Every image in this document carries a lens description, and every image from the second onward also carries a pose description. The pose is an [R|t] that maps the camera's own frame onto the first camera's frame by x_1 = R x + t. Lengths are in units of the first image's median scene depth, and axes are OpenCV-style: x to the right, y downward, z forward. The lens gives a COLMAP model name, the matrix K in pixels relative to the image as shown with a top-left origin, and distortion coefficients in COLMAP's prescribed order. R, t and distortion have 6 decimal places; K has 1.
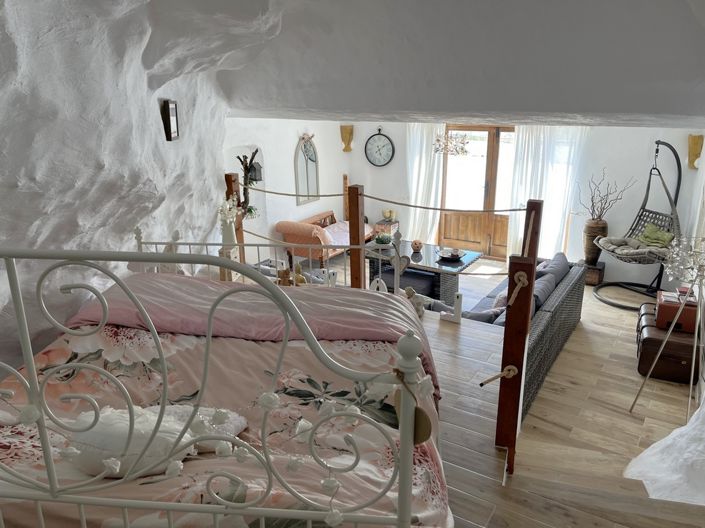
lens RADIAL K [[526.0, 0, 352.5], [0, 526.0, 264.0], [0, 0, 1]] dist [0.062224, -0.070992]
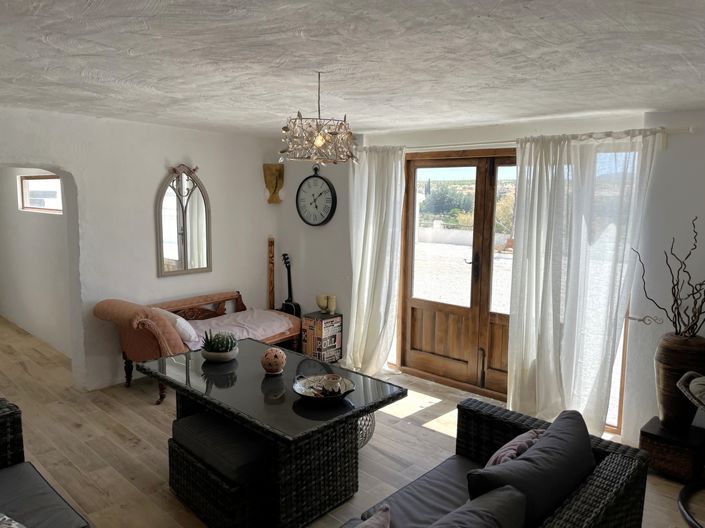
lens RADIAL K [[509.7, 0, 352.5], [0, 509.7, 264.0], [0, 0, 1]] dist [0.029152, -0.065239]
pose [[0.982109, 0.054425, -0.180279, 0.212820], [-0.088795, 0.978058, -0.188462, -0.029057], [0.166066, 0.201098, 0.965392, 0.431802]]
